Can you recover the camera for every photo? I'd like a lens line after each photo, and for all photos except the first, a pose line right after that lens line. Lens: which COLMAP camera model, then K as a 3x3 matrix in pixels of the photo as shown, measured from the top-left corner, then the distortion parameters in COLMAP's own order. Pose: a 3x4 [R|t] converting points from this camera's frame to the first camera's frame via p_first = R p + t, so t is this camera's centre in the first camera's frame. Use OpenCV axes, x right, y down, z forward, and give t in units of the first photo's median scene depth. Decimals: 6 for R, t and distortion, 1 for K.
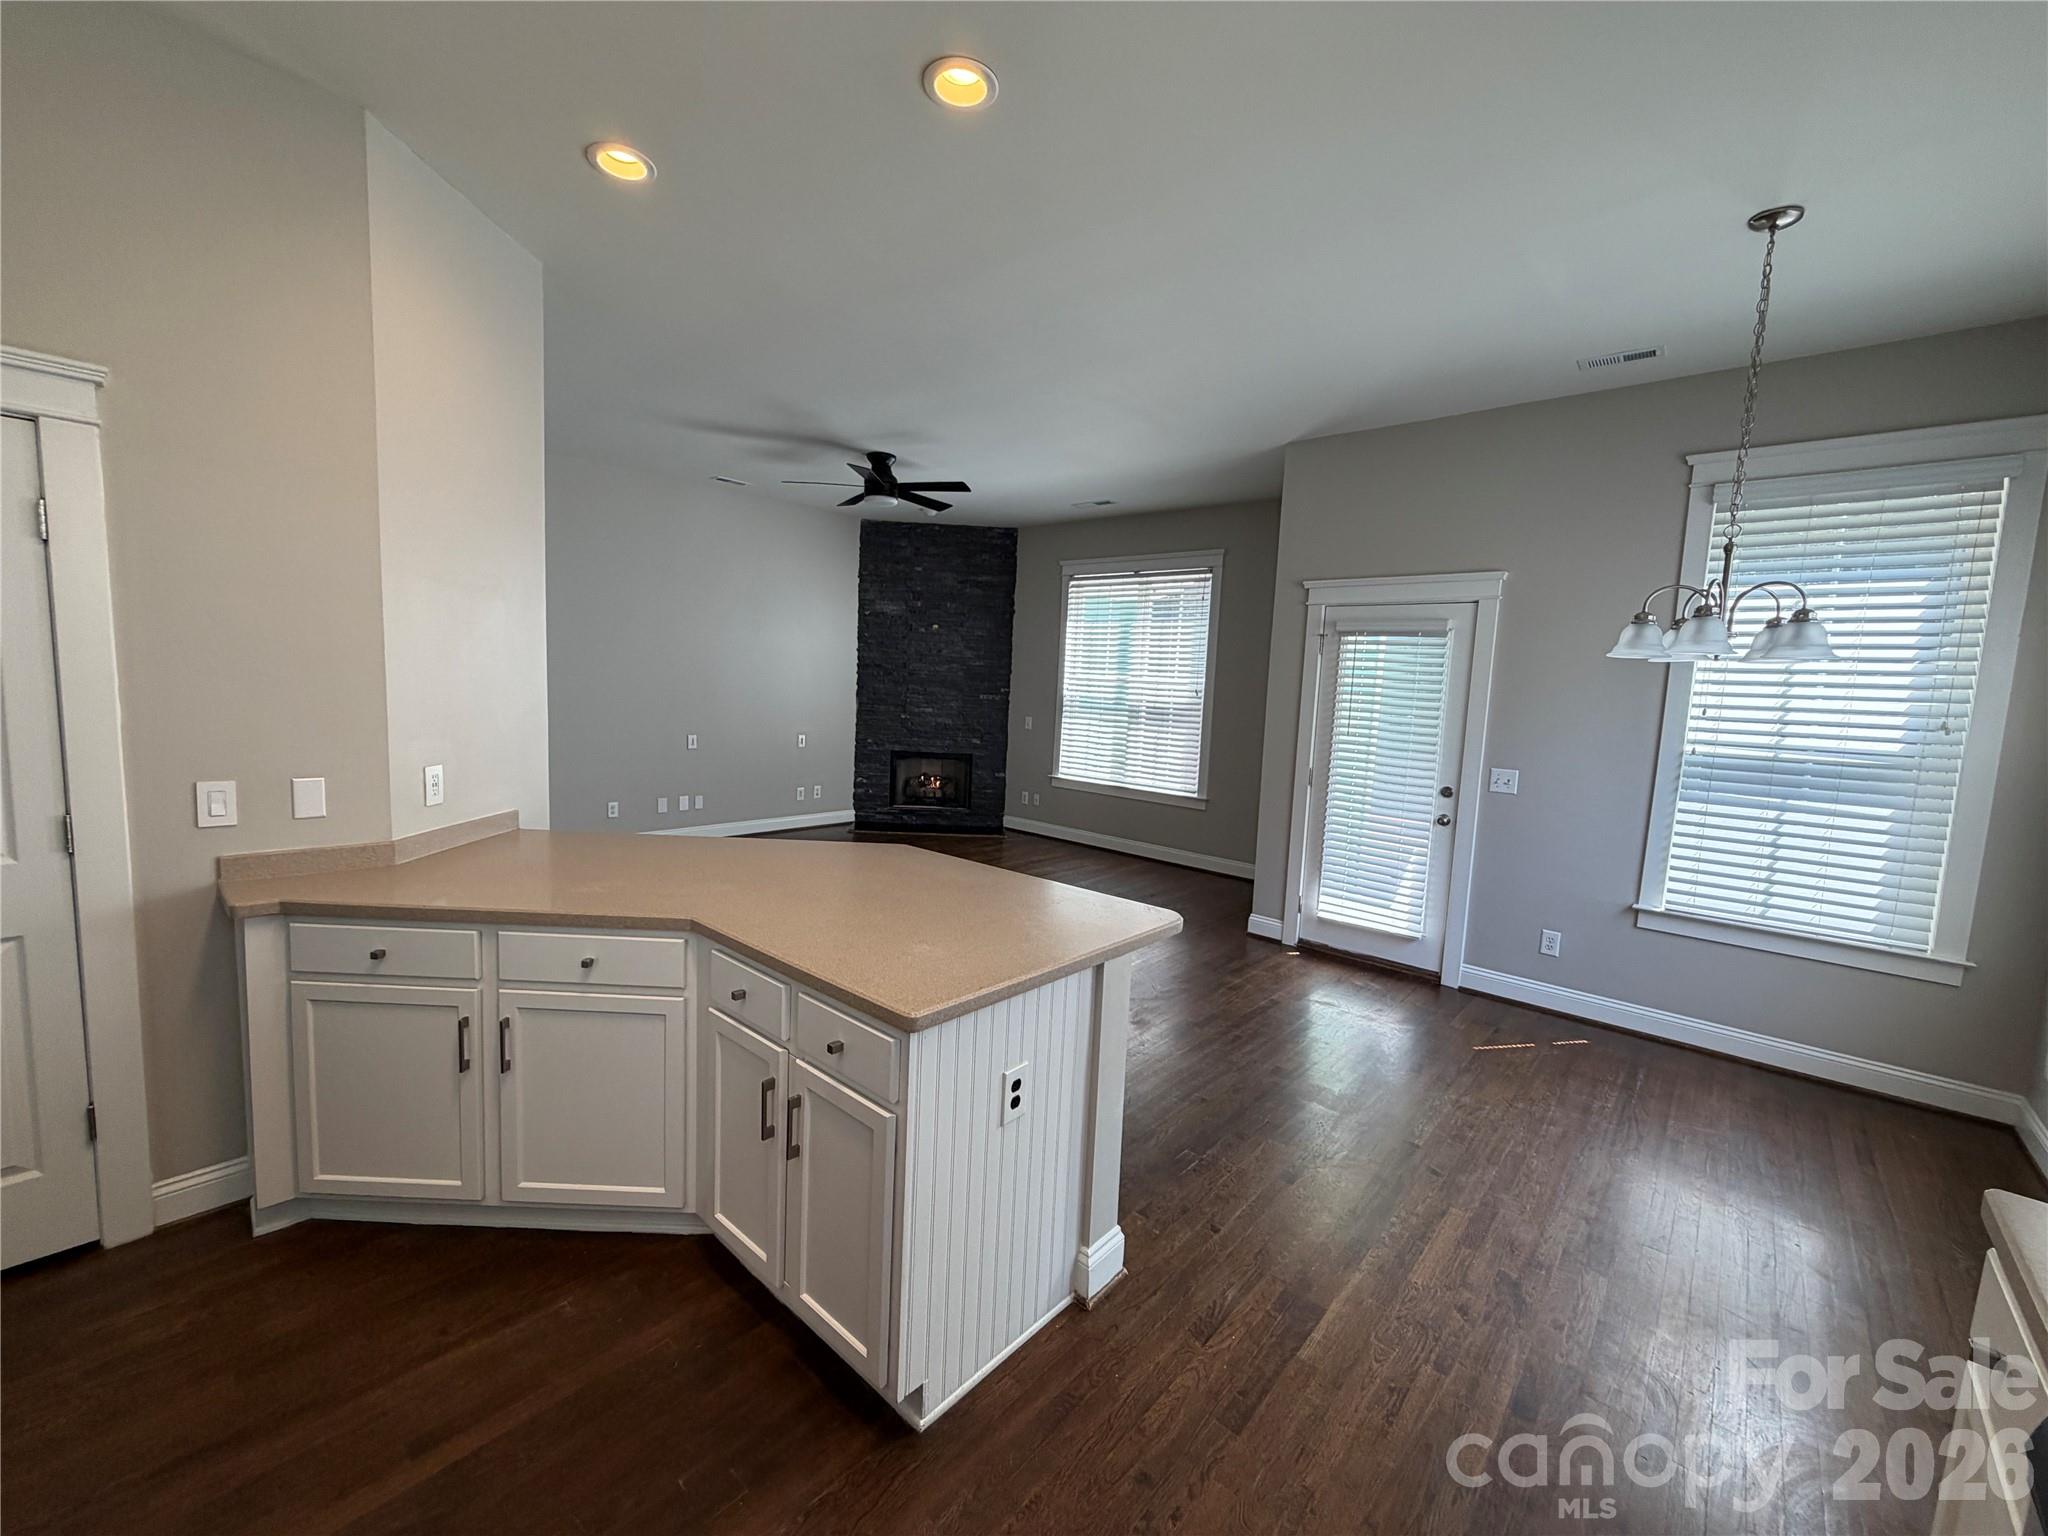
lens RADIAL K [[819.1, 0, 1013.9], [0, 819.1, 767.8], [0, 0, 1]] dist [0.002468, 0.000288]
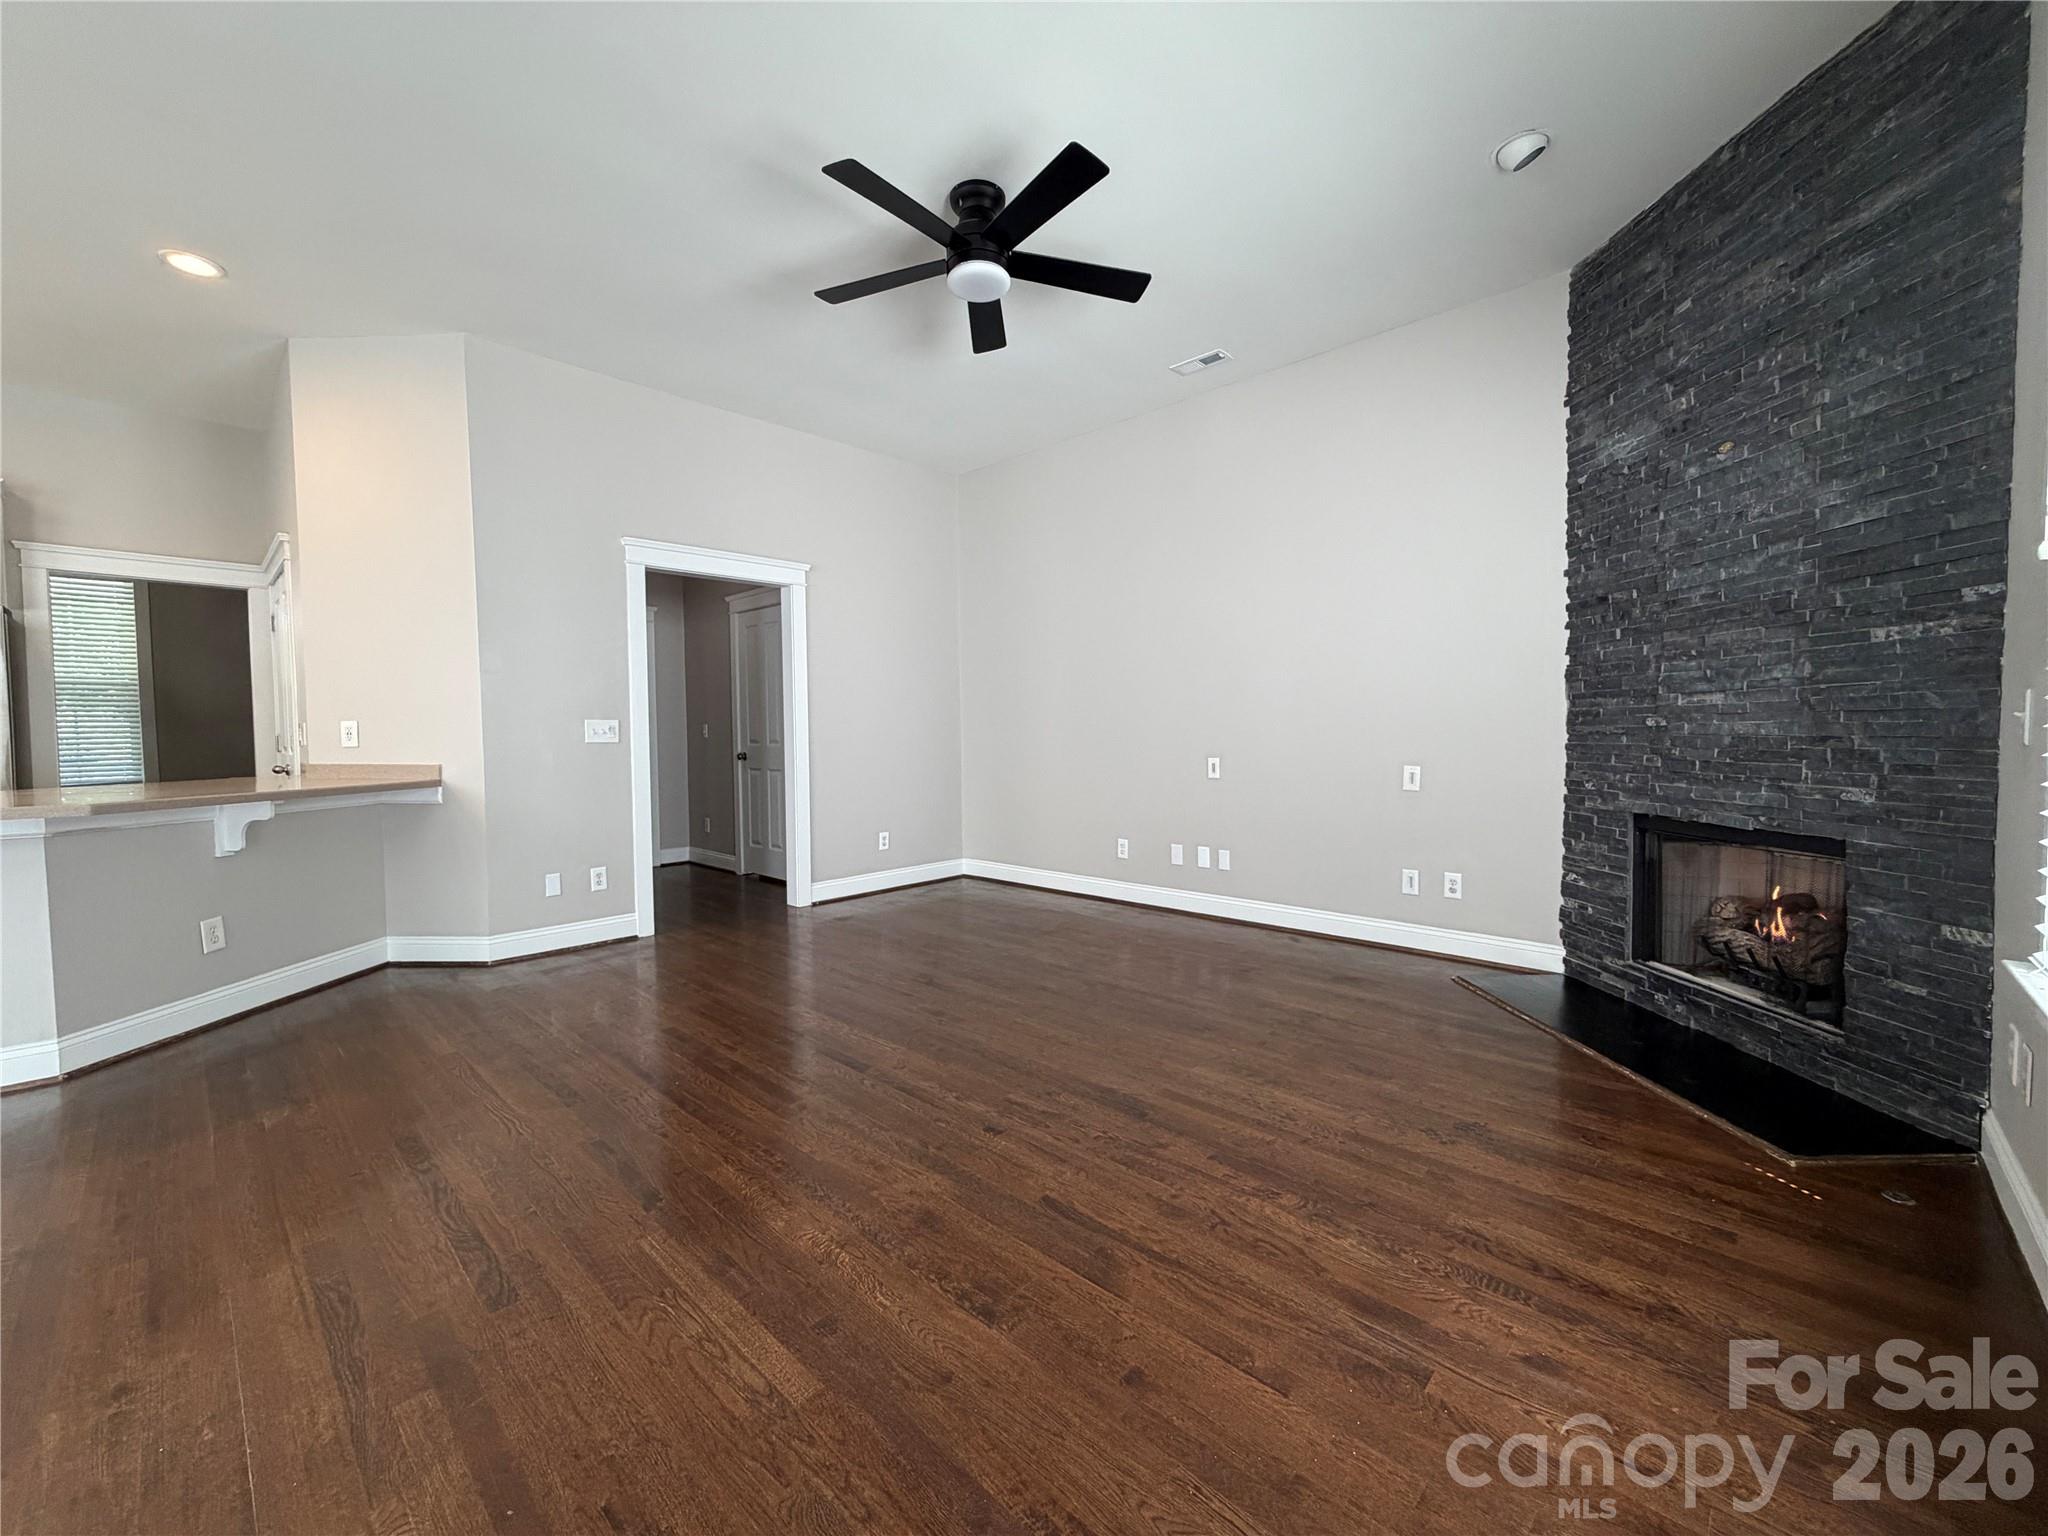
lens RADIAL K [[813.2, 0, 1003.9], [0, 813.2, 766.1], [0, 0, 1]] dist [0.001345, -0.000040]
pose [[-0.031452, -0.004151, -0.999497, 0.252083], [-0.100769, 0.994909, -0.000961, -0.013535], [0.994413, 0.100688, -0.031710, 0.752868]]
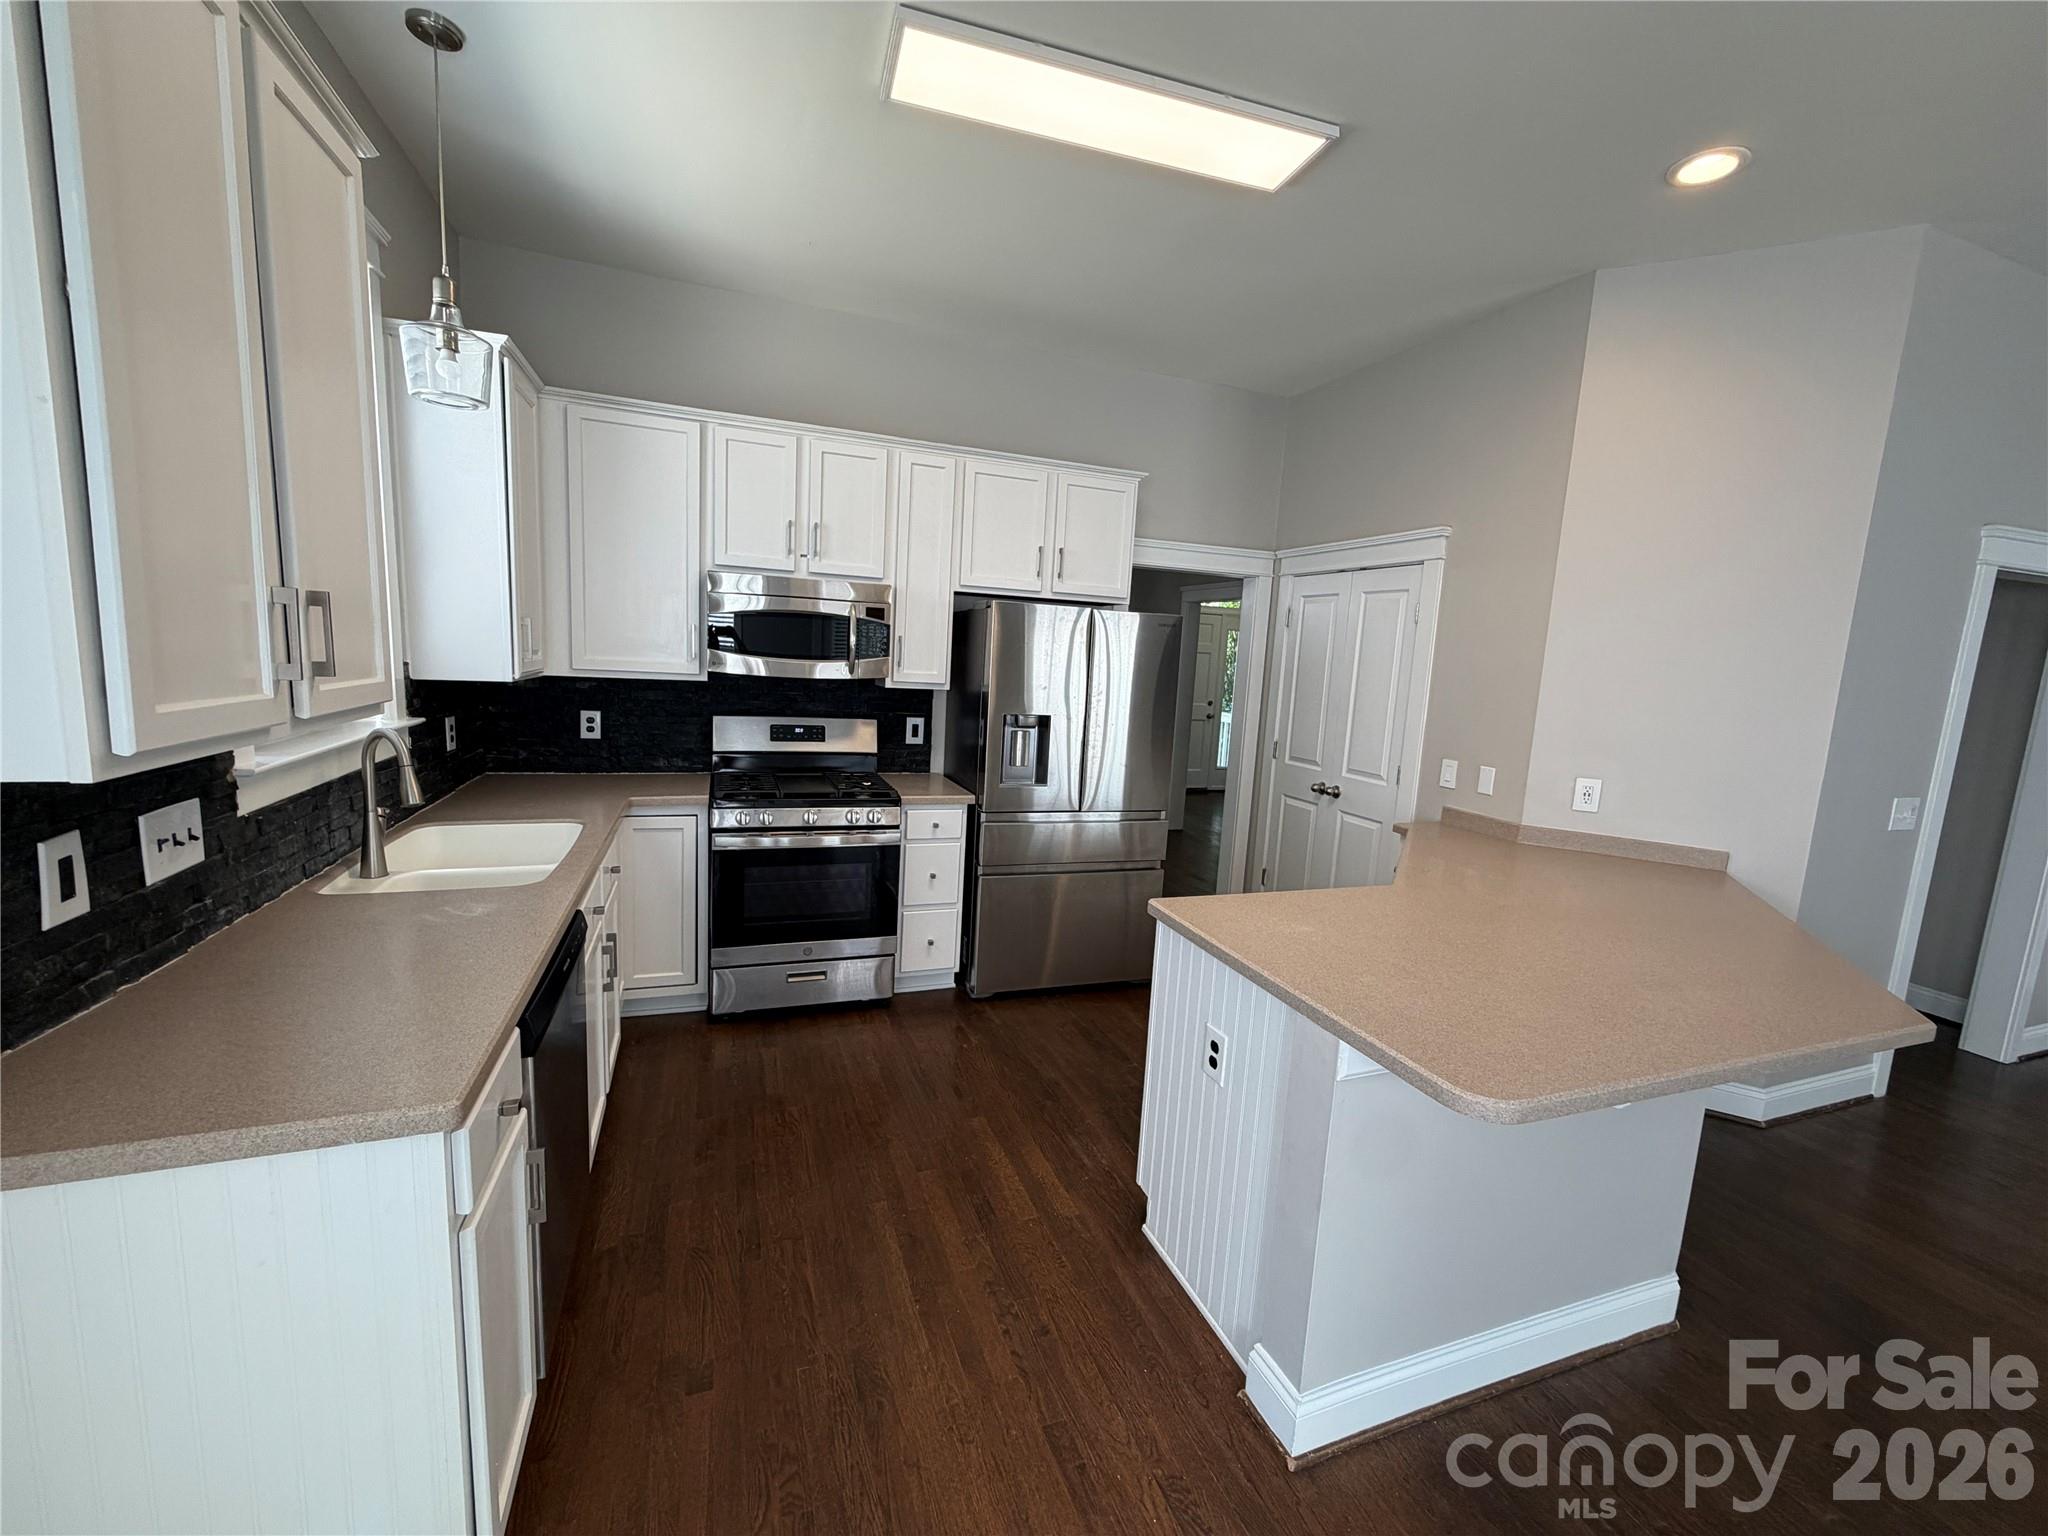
lens RADIAL K [[813.3, 0, 1024.0], [0, 813.3, 768.0], [0, 0, 1]] dist [-0.000018, 0.000130]
pose [[-0.459068, 0.057426, -0.886543, 0.235937], [-0.167393, 0.974443, 0.149799, -0.019007], [0.872488, 0.217169, -0.437724, 0.266280]]
